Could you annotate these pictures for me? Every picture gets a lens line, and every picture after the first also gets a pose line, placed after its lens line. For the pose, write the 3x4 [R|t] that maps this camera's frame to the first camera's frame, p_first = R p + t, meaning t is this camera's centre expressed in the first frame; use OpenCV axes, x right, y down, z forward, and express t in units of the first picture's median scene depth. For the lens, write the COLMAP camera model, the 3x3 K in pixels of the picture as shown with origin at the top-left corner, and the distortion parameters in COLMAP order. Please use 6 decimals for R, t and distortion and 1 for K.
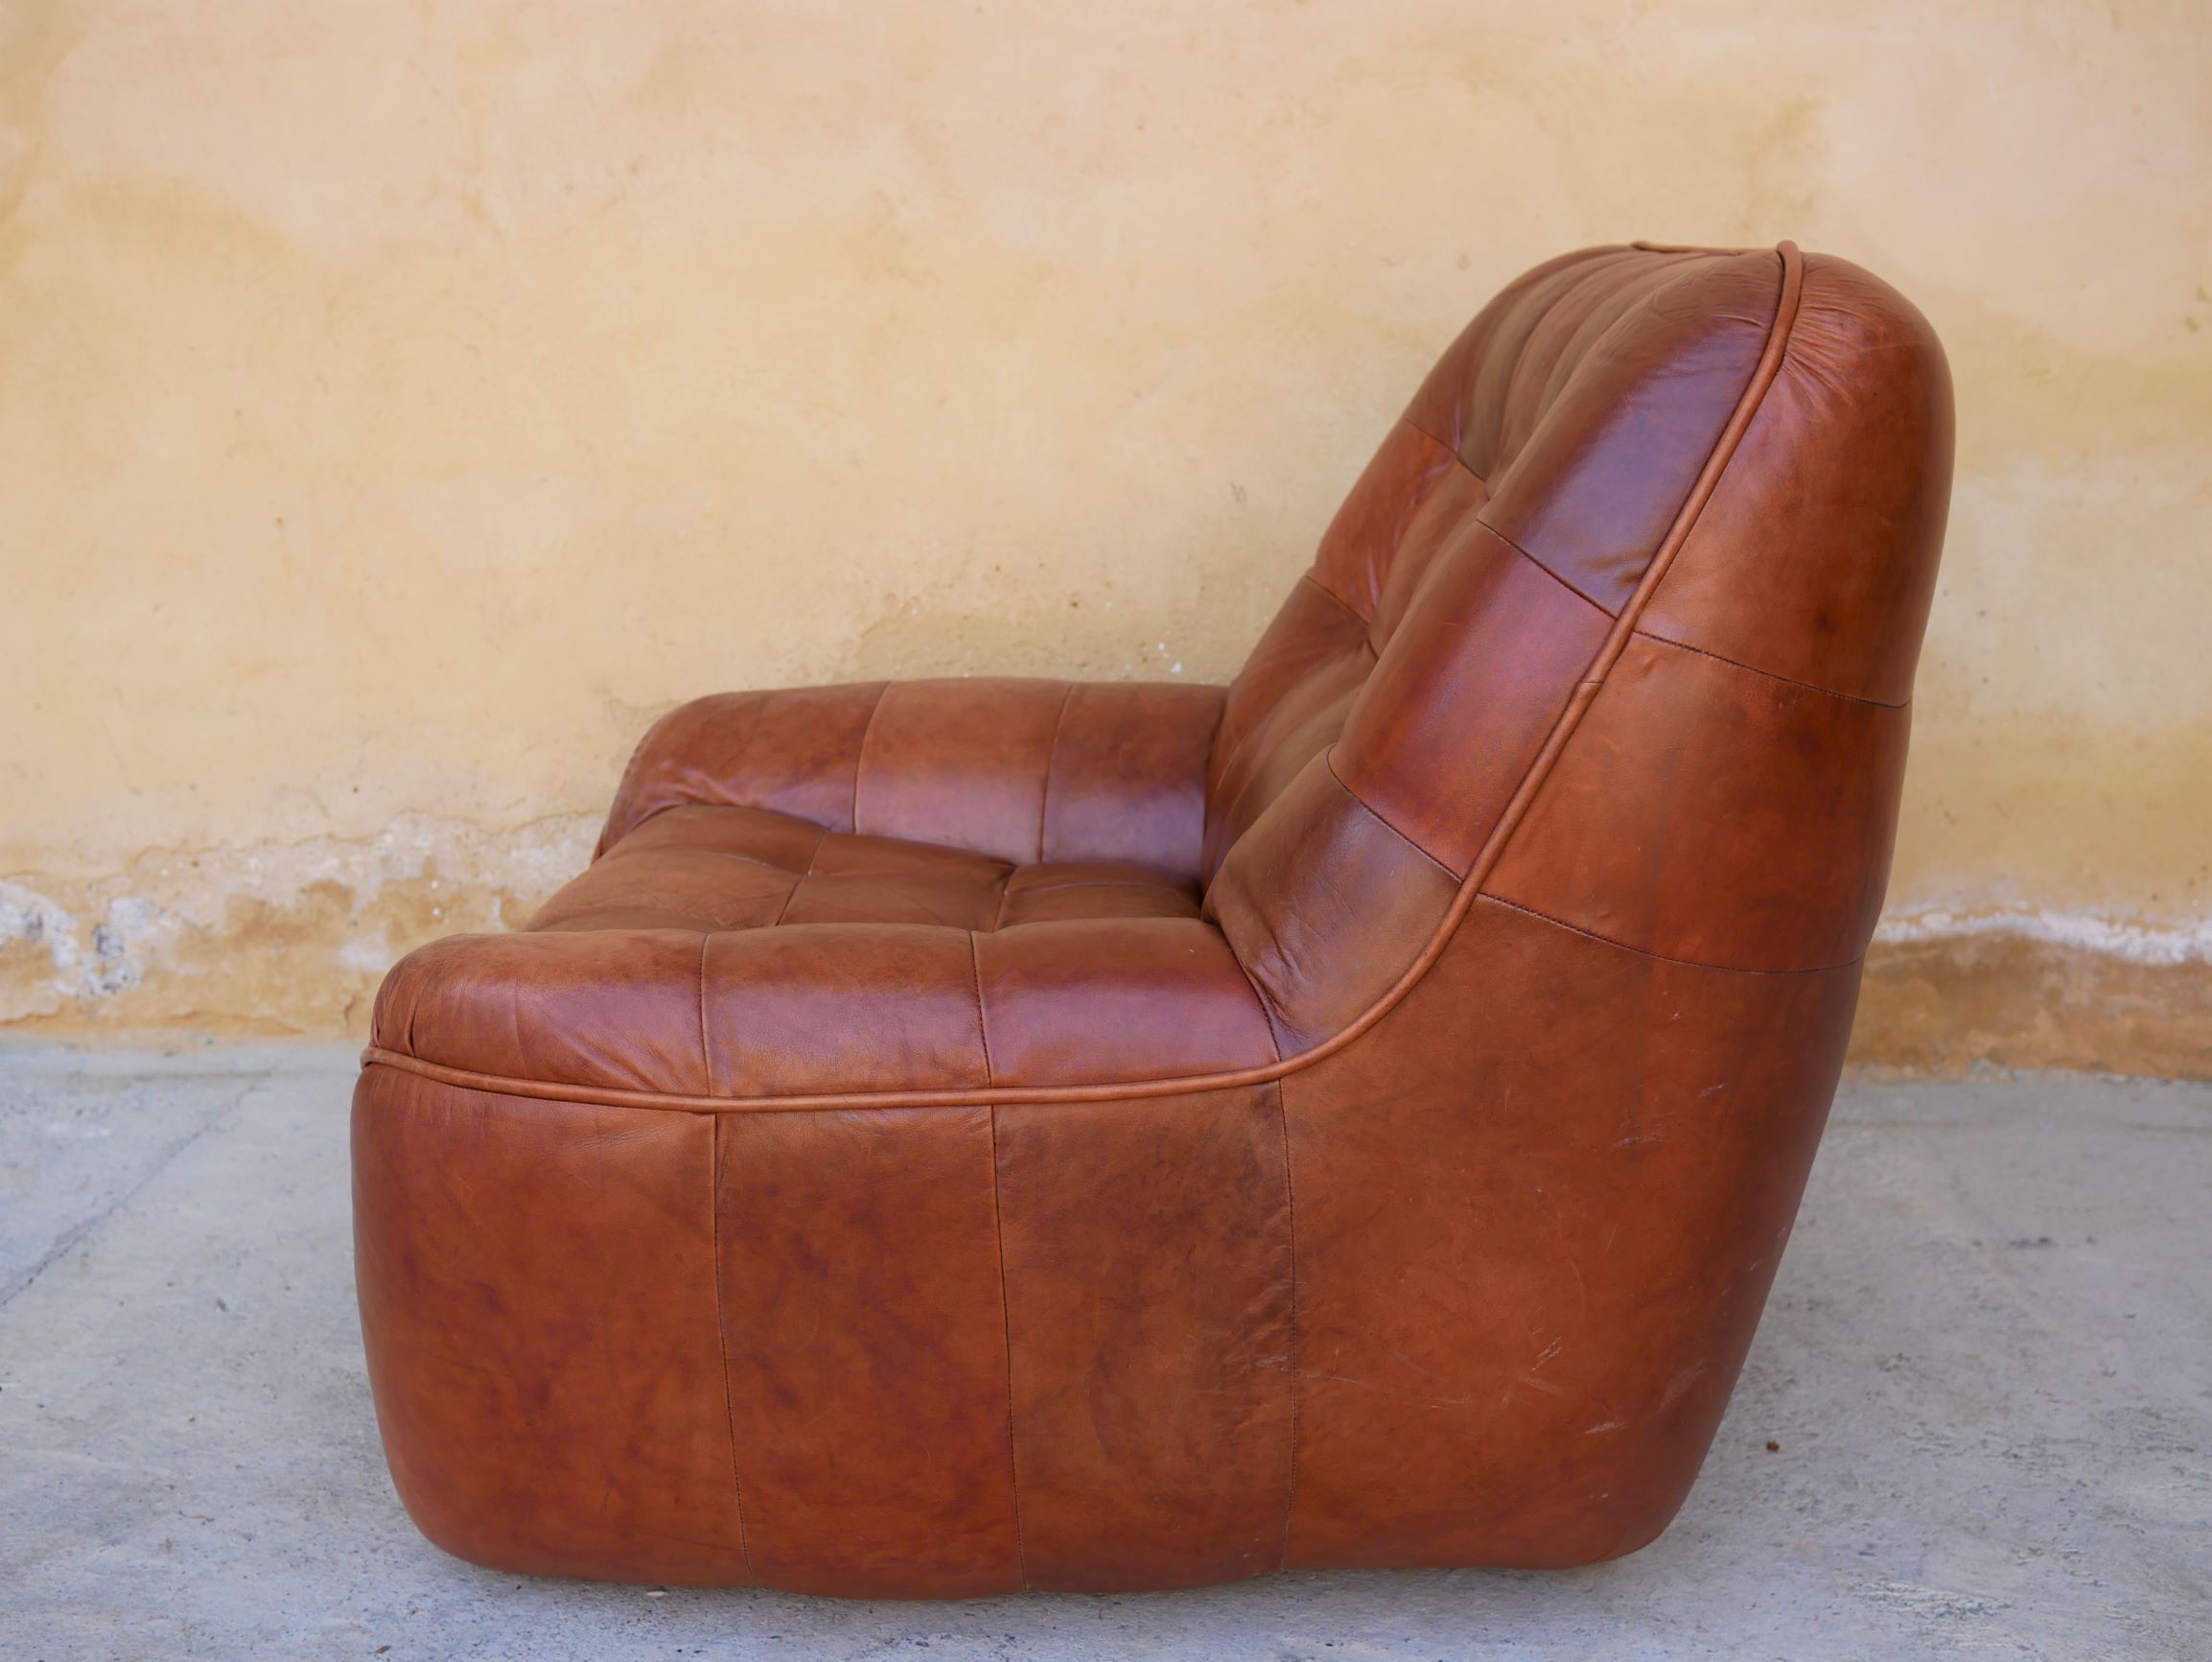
lens RADIAL K [[2553.1, 0, 1102.7], [0, 2553.1, 813.3], [0, 0, 1]] dist [-0.012141, 0.000000]
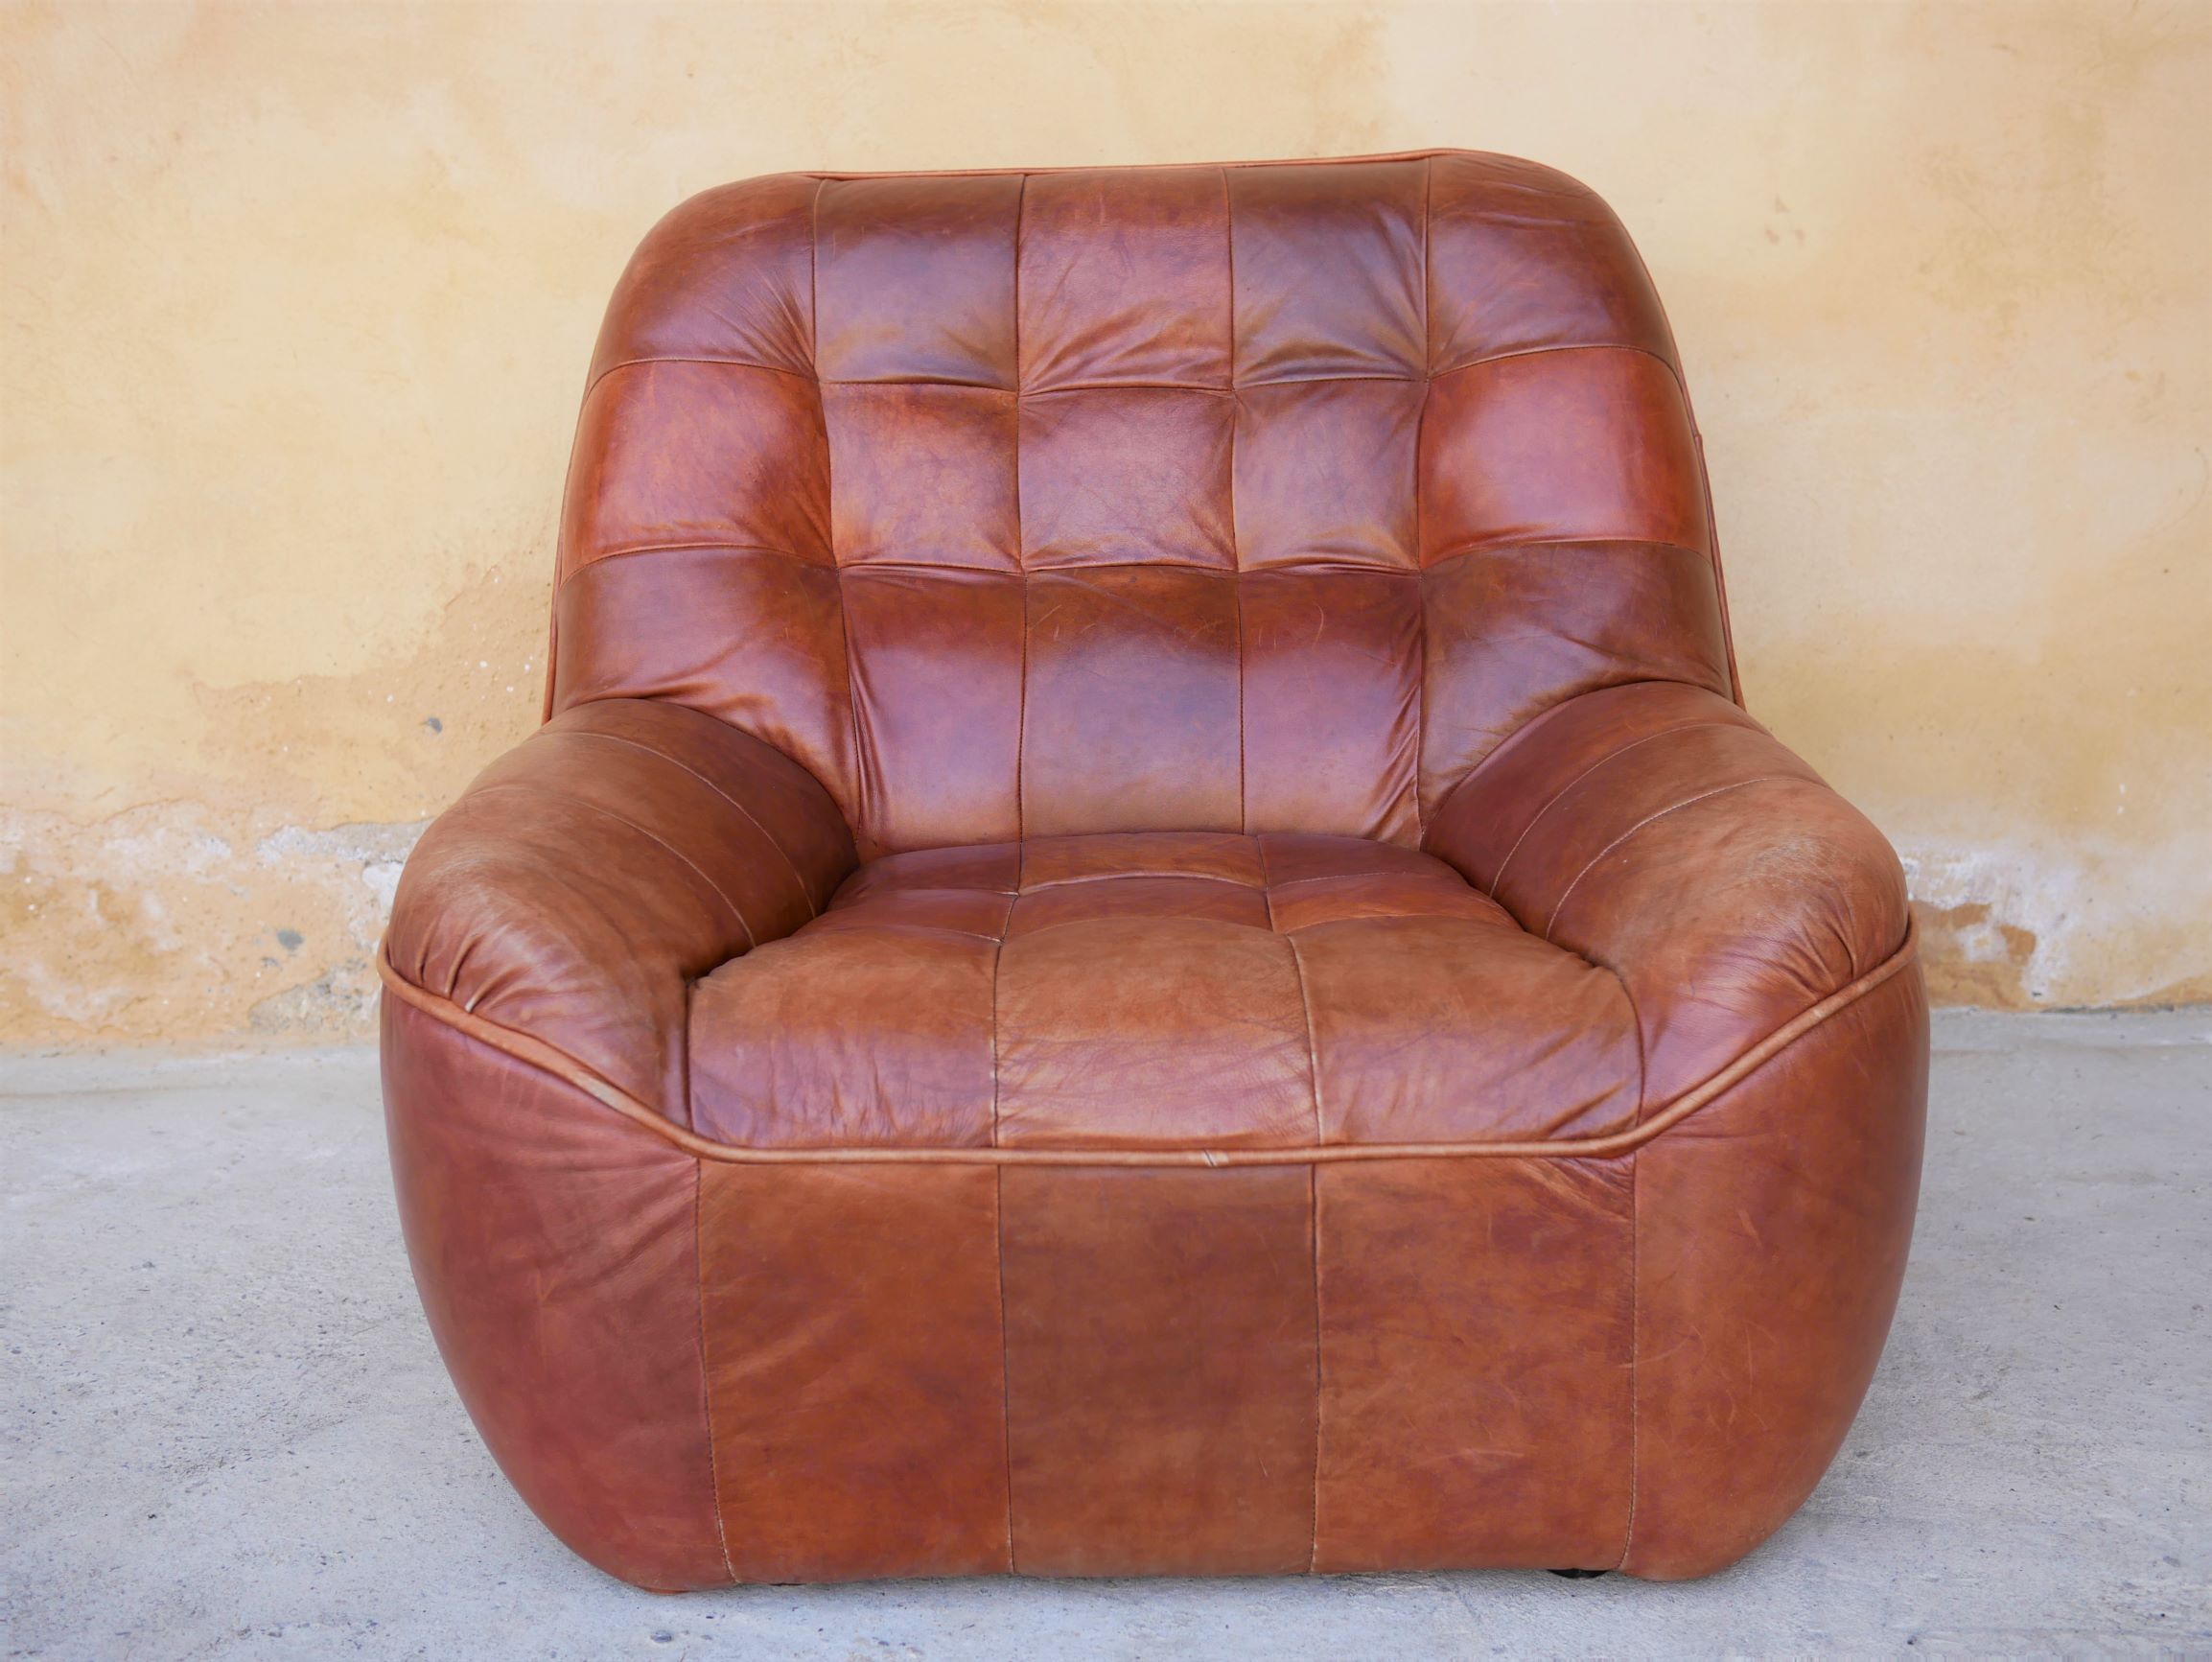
lens RADIAL K [[2485.3, 0, 1117.3], [0, 2485.3, 806.8], [0, 0, 1]] dist [-0.010679, 0.000000]
pose [[0.999107, -0.040142, 0.013215, 0.148559], [0.040204, 0.999181, -0.004513, 0.021679], [-0.013023, 0.005040, 0.999903, 0.044838]]
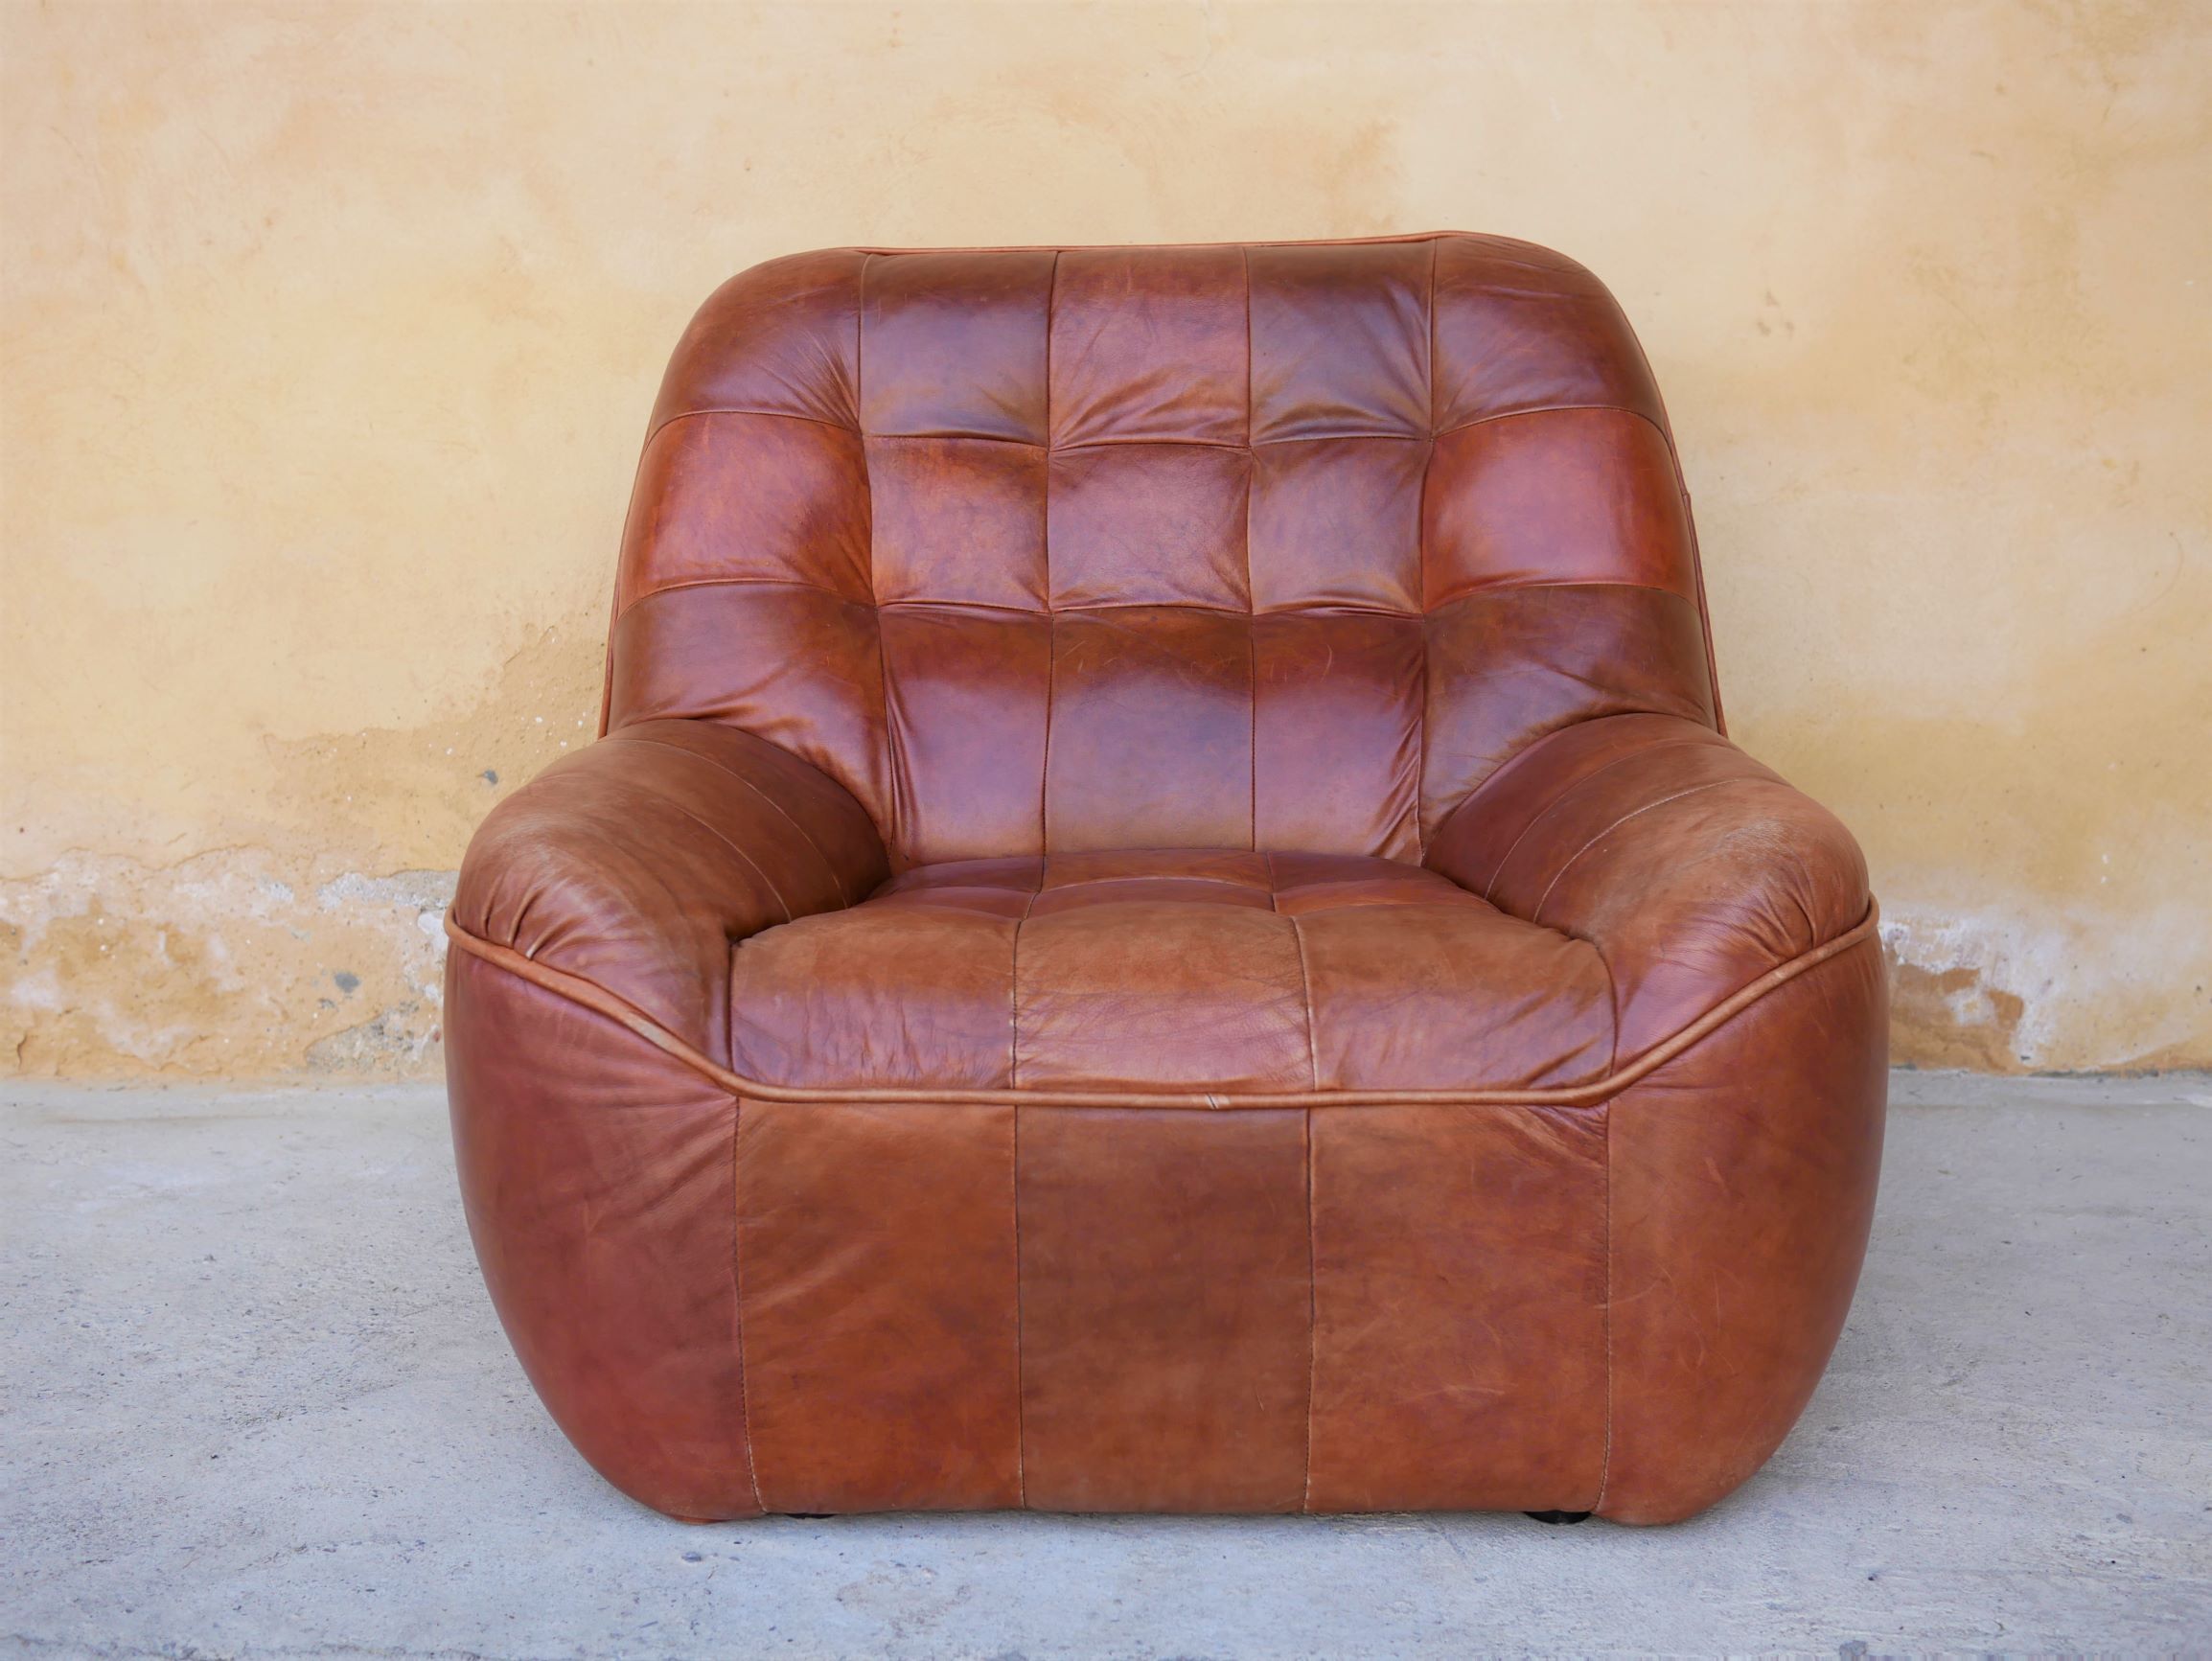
lens RADIAL K [[2485.1, 0, 1111.5], [0, 2485.1, 824.9], [0, 0, 1]] dist [-0.010679, 0.000000]
pose [[0.999649, -0.026487, -0.000259, 0.151067], [0.026408, 0.997328, -0.068108, 0.070298], [0.002063, 0.068077, 0.997678, 0.001312]]
